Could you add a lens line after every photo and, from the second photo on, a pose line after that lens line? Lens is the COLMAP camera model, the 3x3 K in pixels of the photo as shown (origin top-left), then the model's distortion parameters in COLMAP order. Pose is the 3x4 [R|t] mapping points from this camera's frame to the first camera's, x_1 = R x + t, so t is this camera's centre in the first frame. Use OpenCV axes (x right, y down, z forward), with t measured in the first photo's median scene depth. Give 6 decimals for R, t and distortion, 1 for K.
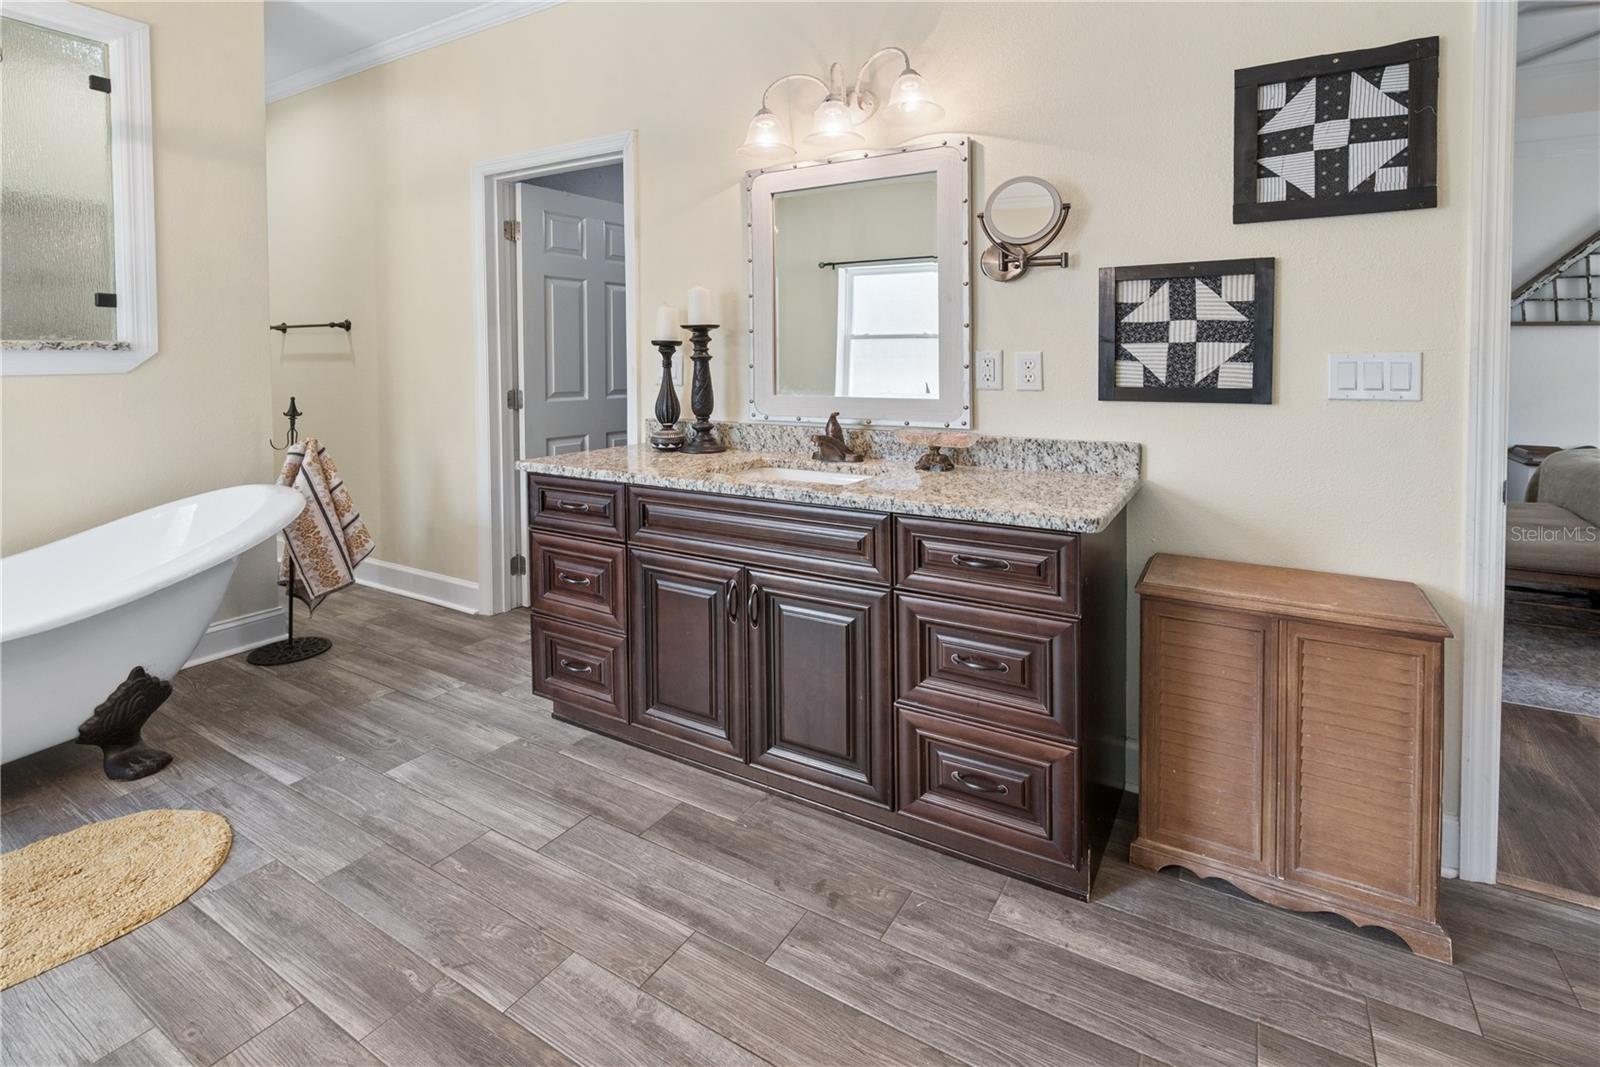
lens RADIAL K [[680.9, 0, 800.6], [0, 680.9, 365.1], [0, 0, 1]] dist [-0.001011, 0.000089]
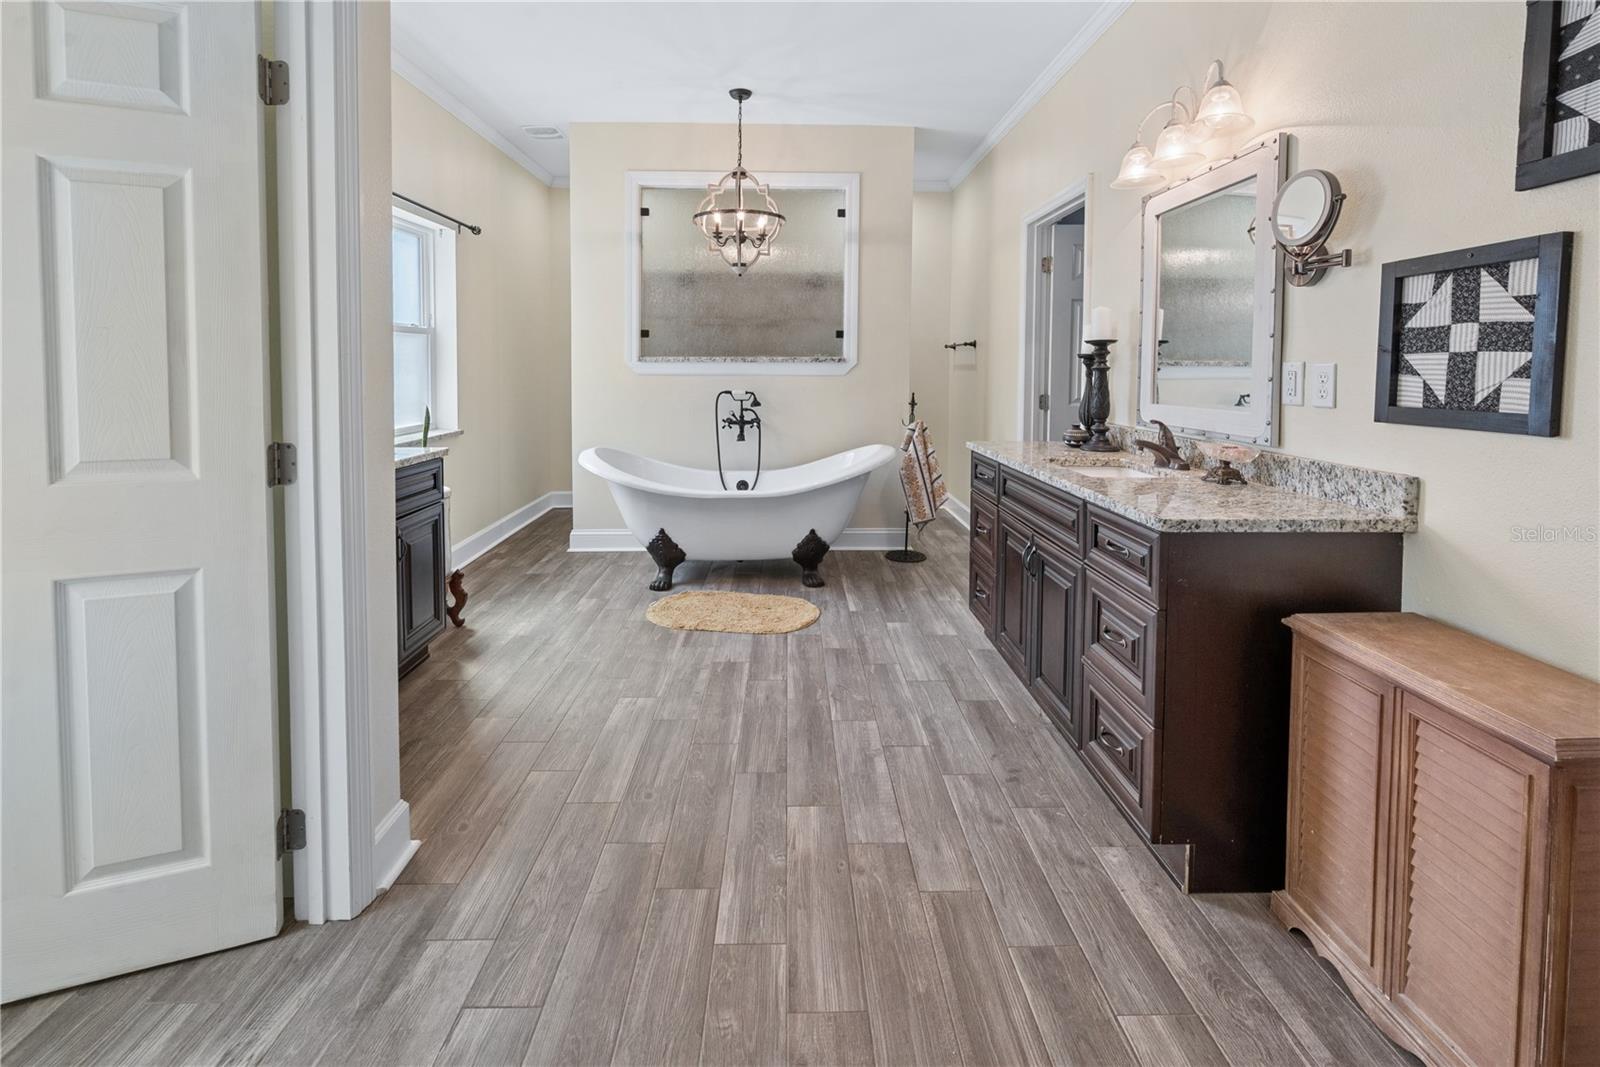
lens RADIAL K [[680.9, 0, 800.6], [0, 680.9, 365.1], [0, 0, 1]] dist [-0.001011, 0.000089]
pose [[0.525795, 0.002565, -0.850608, 0.803410], [-0.016726, 0.999833, -0.007324, 0.000075], [0.850447, 0.018078, 0.525750, -0.047010]]
